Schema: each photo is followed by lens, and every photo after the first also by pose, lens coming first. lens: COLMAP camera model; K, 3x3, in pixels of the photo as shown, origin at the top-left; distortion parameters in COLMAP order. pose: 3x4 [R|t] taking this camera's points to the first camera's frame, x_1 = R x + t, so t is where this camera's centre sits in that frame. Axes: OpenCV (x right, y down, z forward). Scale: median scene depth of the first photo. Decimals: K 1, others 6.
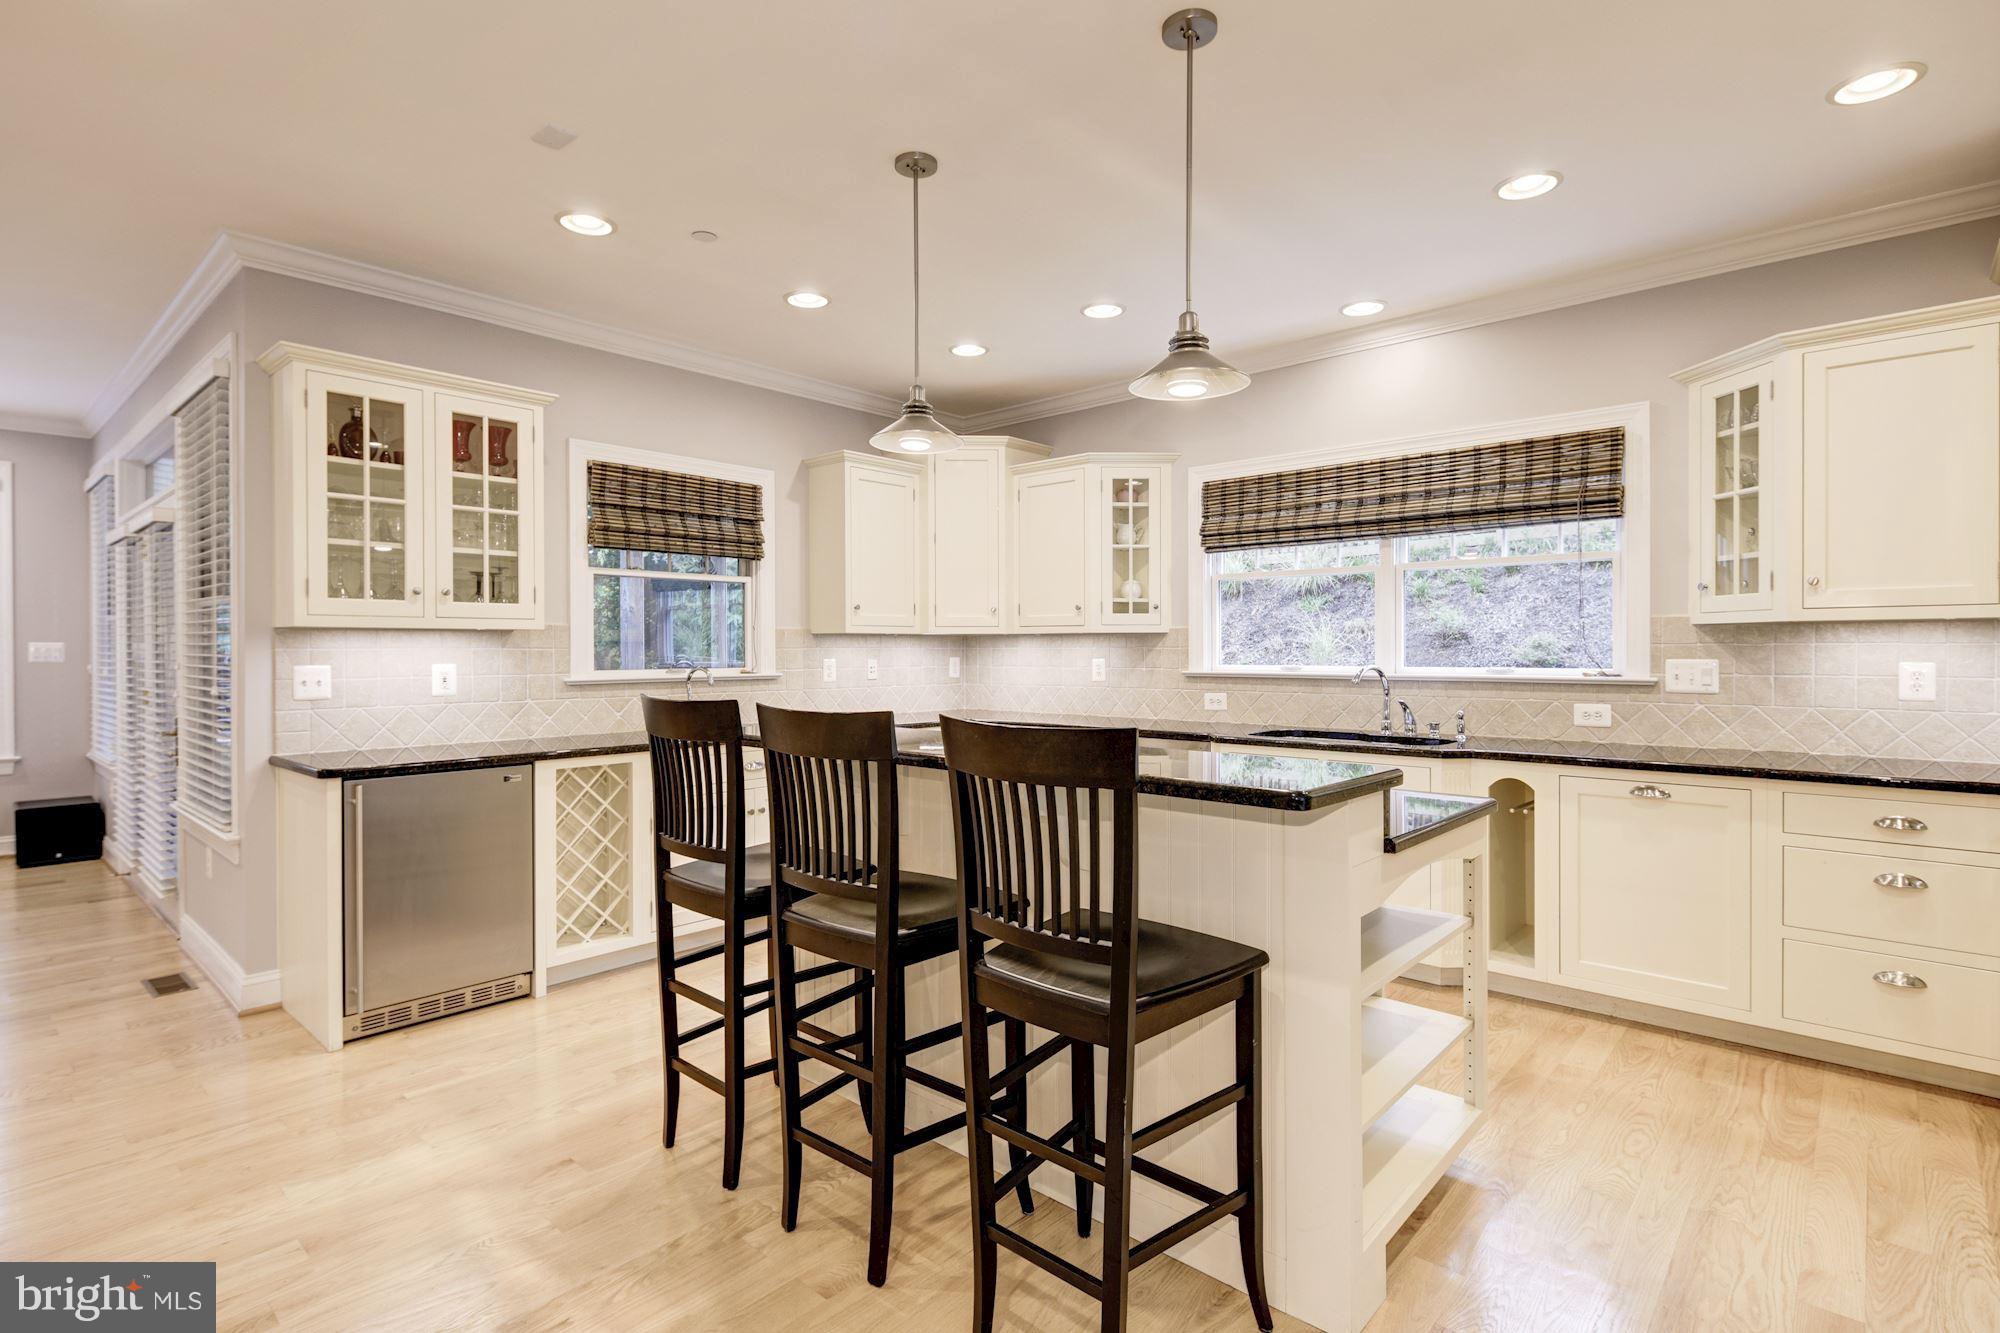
lens RADIAL K [[972.0, 0, 996.5], [0, 972.0, 649.3], [0, 0, 1]] dist [0.000543, 0.000335]
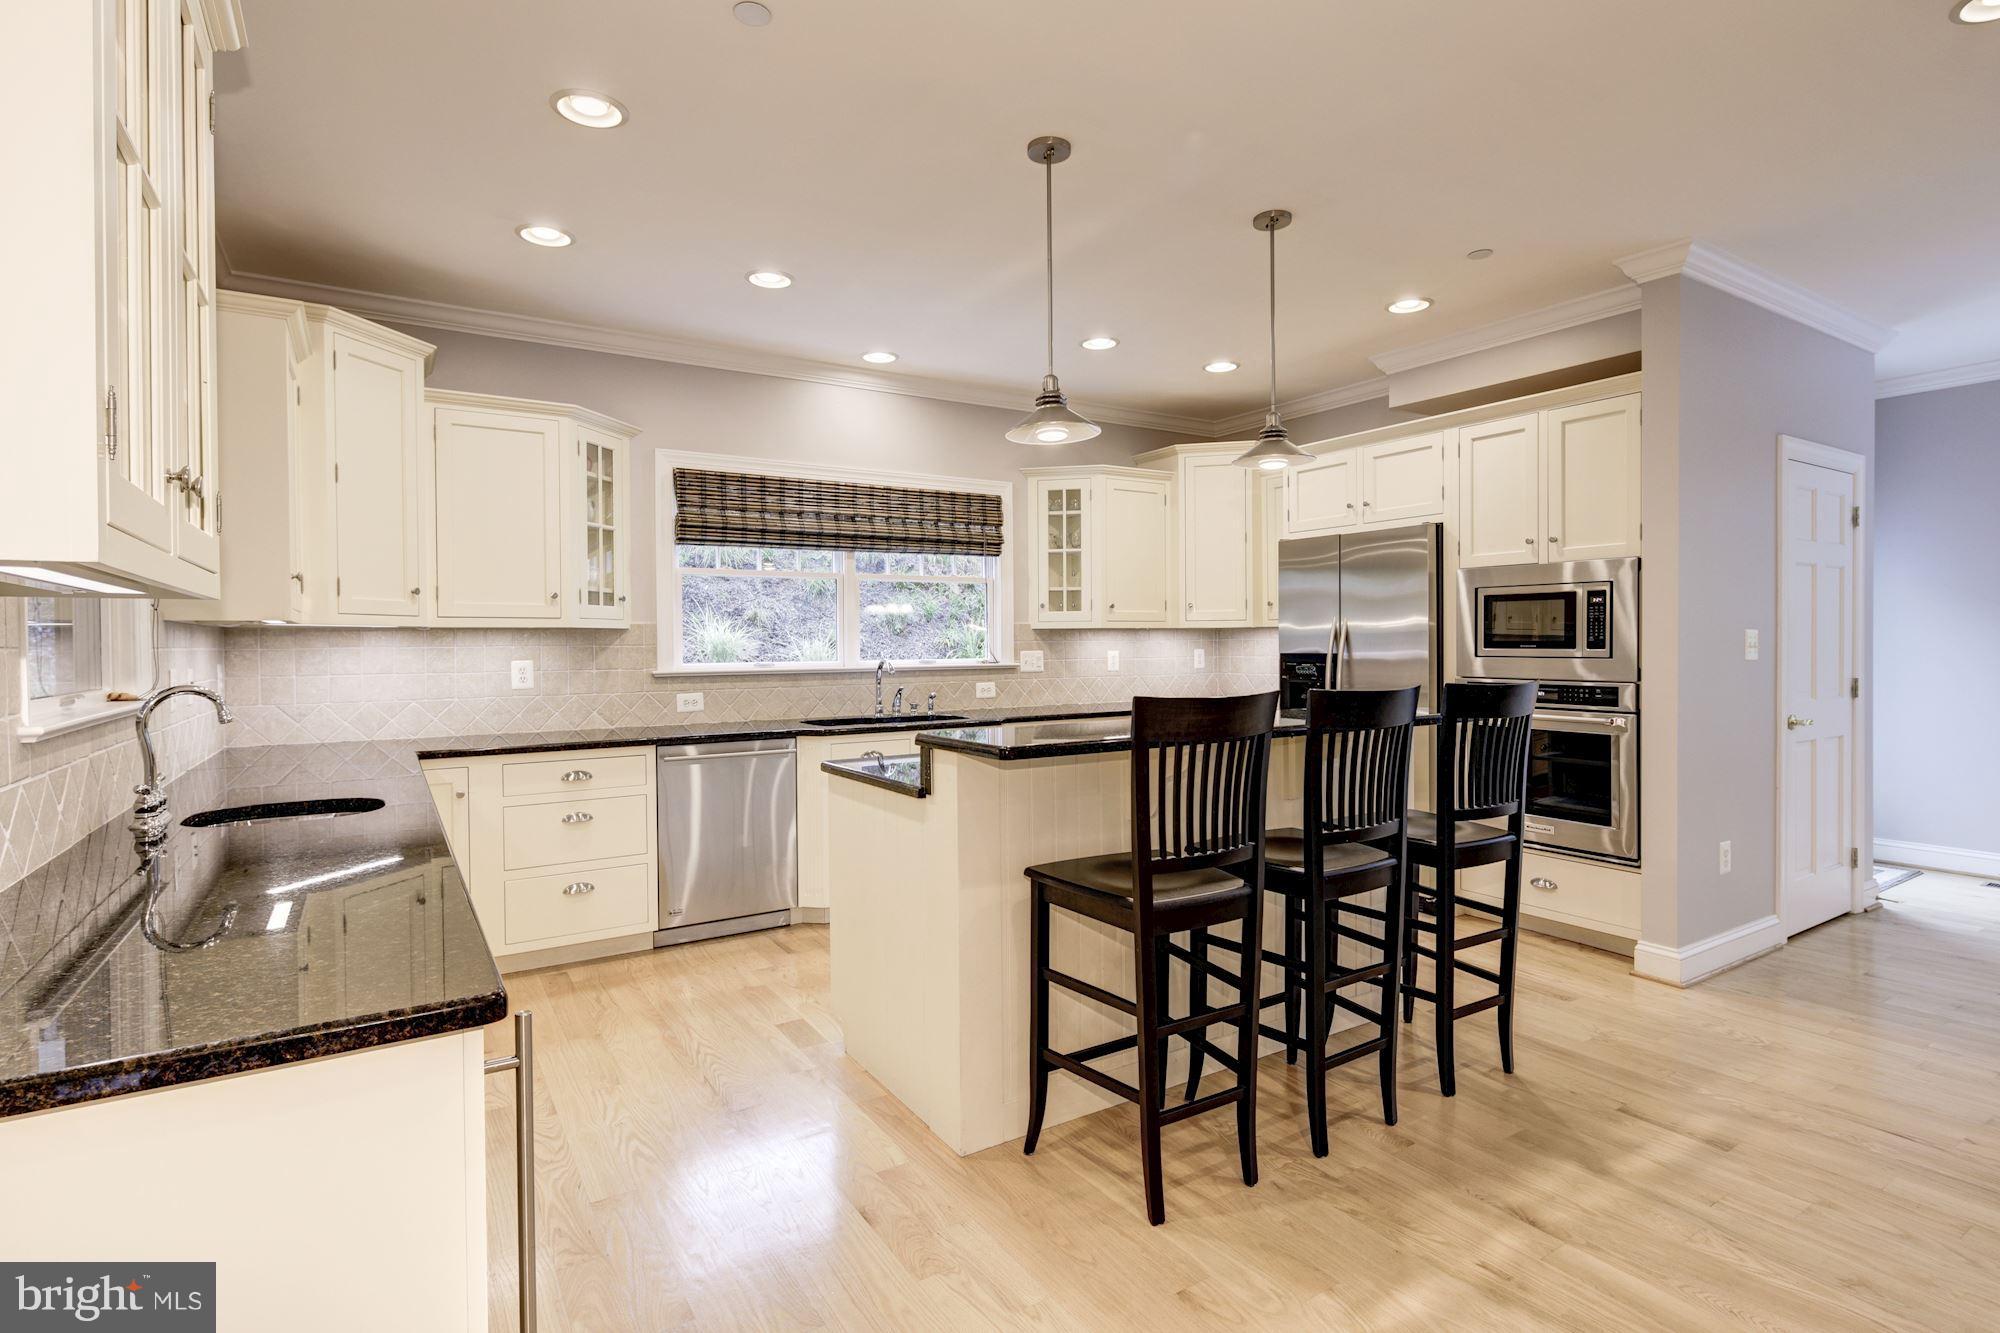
lens RADIAL K [[972.0, 0, 996.5], [0, 972.0, 649.3], [0, 0, 1]] dist [0.000543, 0.000335]
pose [[0.272033, -0.006475, 0.962266, -0.755789], [0.007368, 0.999962, 0.004646, -0.000086], [-0.962260, 0.005826, 0.272070, 0.569225]]
